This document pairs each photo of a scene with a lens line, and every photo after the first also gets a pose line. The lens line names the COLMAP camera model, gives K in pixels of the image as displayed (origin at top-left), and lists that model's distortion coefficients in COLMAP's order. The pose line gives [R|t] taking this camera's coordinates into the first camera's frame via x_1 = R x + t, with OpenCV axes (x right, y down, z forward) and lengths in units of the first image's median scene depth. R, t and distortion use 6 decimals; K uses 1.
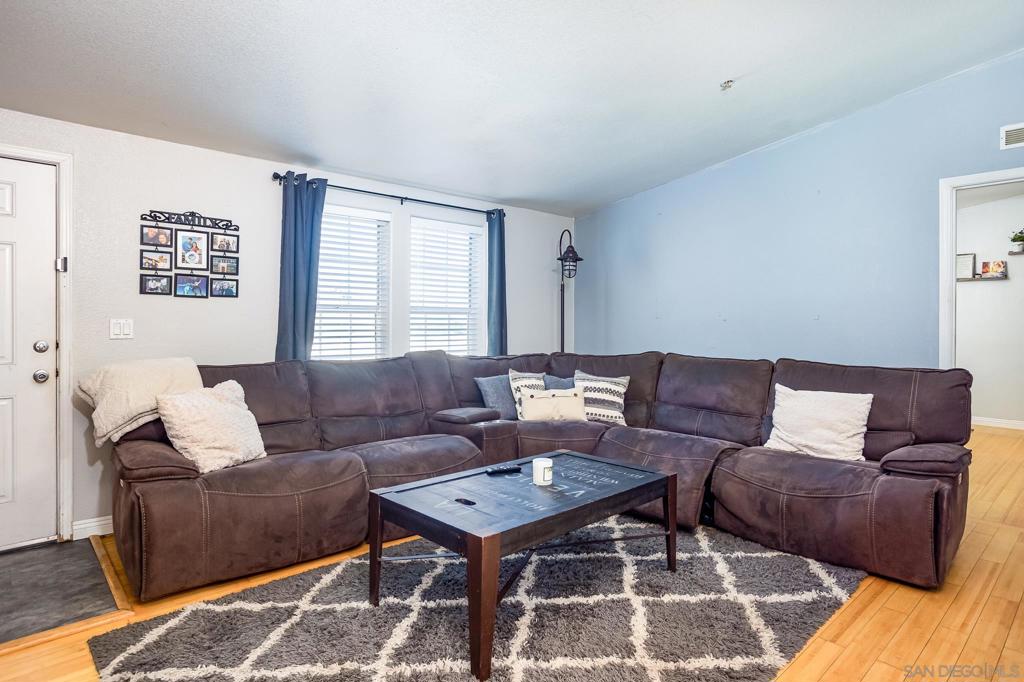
lens RADIAL K [[577.2, 0, 516.6], [0, 577.2, 330.7], [0, 0, 1]] dist [-0.009180, 0.008934]
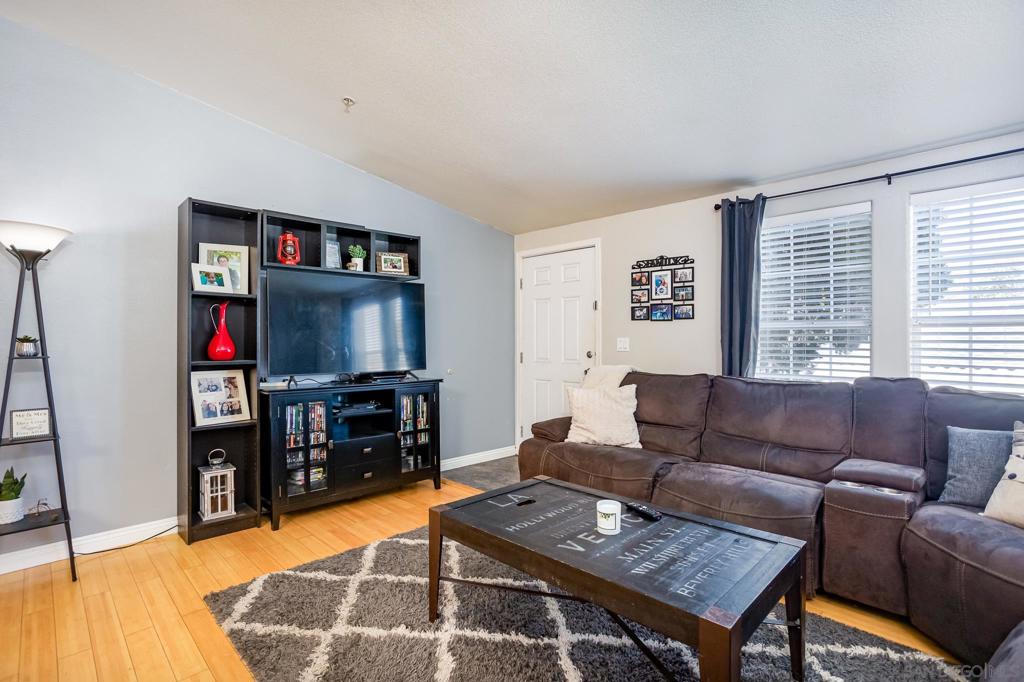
lens RADIAL K [[515.7, 0, 522.7], [0, 515.7, 337.9], [0, 0, 1]] dist [0.004383, 0.003216]
pose [[0.049171, -0.006665, -0.998768, 0.590163], [-0.012865, 0.999891, -0.007305, -0.006551], [0.998708, 0.013208, 0.049080, 0.624919]]
